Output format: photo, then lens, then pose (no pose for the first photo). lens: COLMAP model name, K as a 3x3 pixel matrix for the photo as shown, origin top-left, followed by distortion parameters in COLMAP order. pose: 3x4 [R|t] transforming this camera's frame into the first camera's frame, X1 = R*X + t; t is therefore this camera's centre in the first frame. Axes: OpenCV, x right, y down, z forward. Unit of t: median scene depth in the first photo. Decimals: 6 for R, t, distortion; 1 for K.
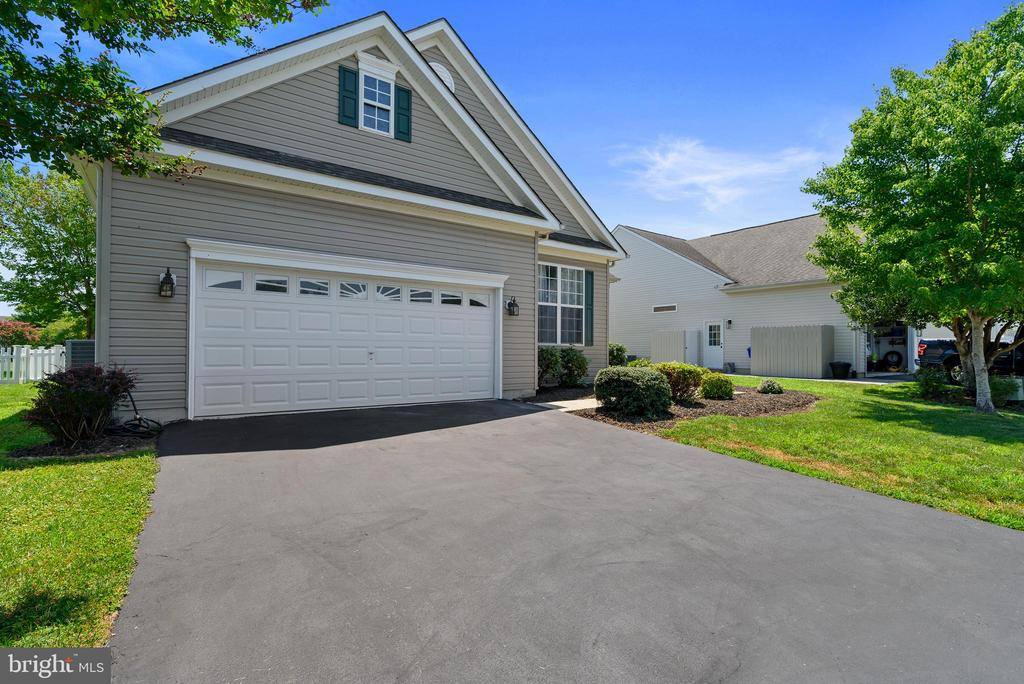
lens RADIAL K [[496.9, 0, 512.0], [0, 496.9, 342.0], [0, 0, 1]] dist [-0.000355, -0.000319]
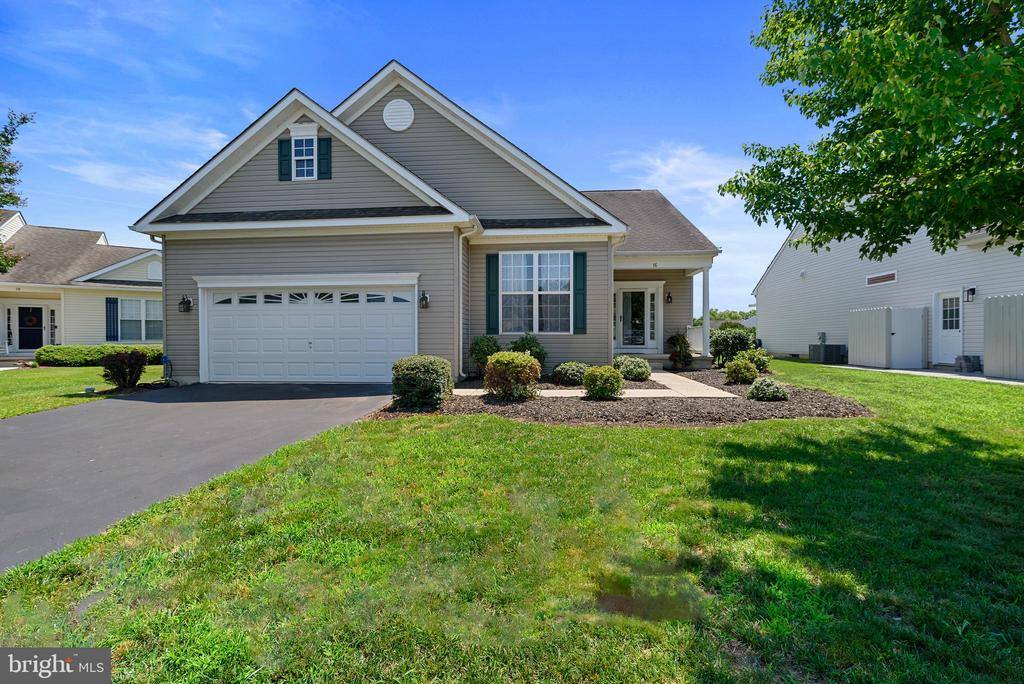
lens RADIAL K [[444.0, 0, 513.1], [0, 444.0, 342.1], [0, 0, 1]] dist [0.002166, -0.000062]
pose [[0.743529, -0.006968, -0.668668, 0.894838], [0.019264, 0.999754, 0.011003, 0.015961], [0.668427, -0.021062, 0.743480, 0.446757]]
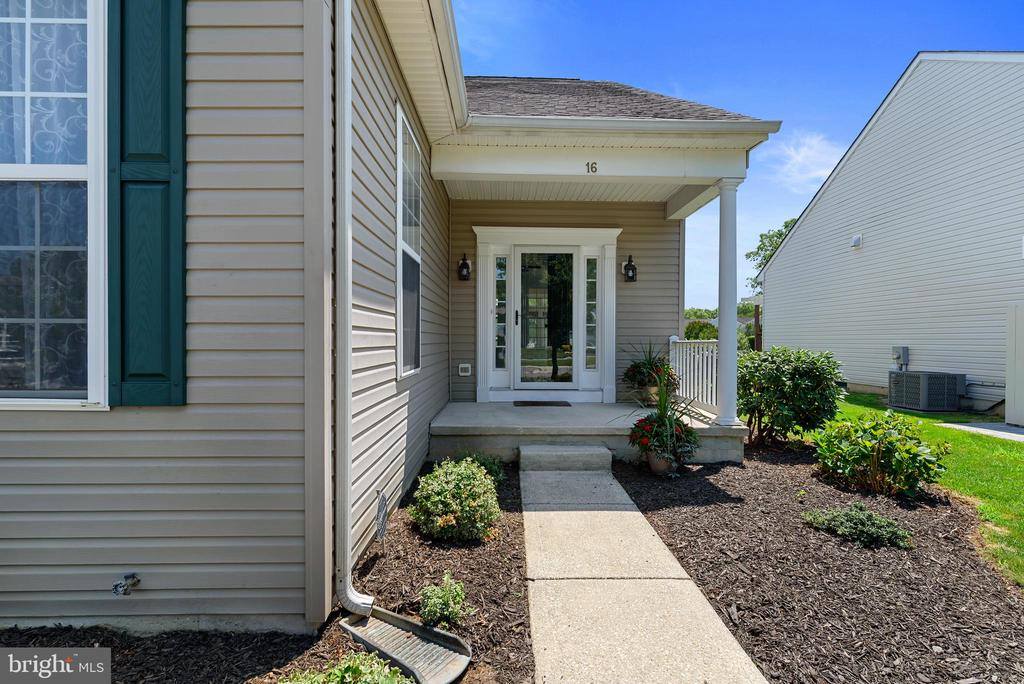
lens RADIAL K [[496.9, 0, 512.0], [0, 496.9, 342.0], [0, 0, 1]] dist [-0.000355, -0.000319]
pose [[0.812382, 0.000979, -0.583125, 0.510358], [0.010511, 0.999812, 0.016321, -0.022306], [0.583031, -0.019388, 0.812219, 1.365264]]
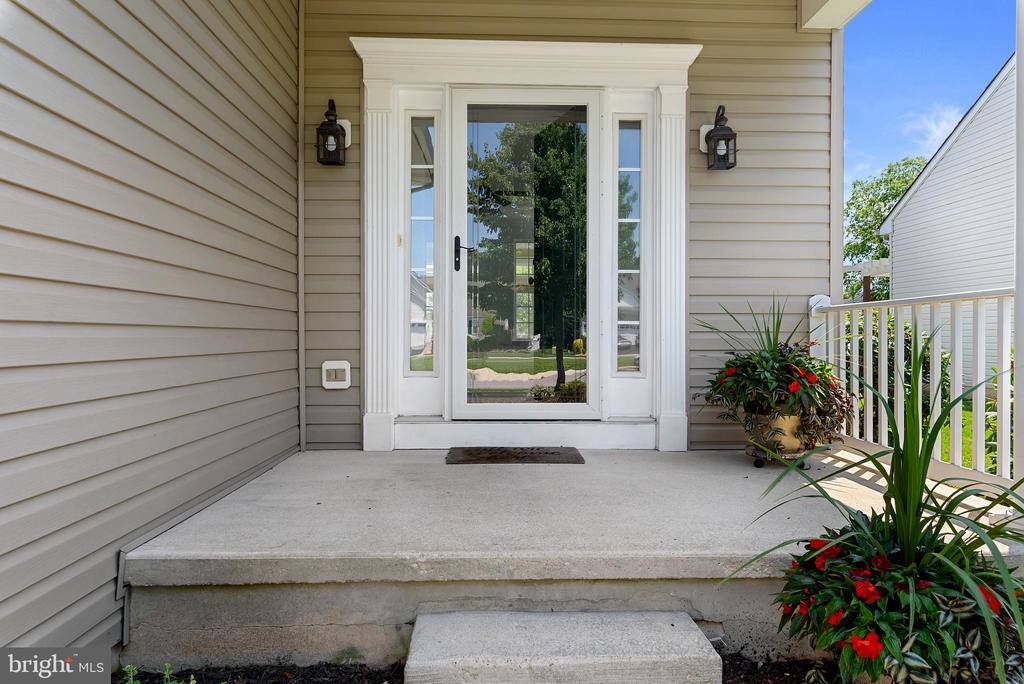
lens RADIAL K [[649.1, 0, 512.0], [0, 649.1, 342.0], [0, 0, 1]] dist [0.001053, 0.000061]
pose [[0.816484, 0.000589, -0.577368, 0.338539], [0.012937, 0.999730, 0.019314, 0.005172], [0.577223, -0.023240, 0.816256, 1.677932]]
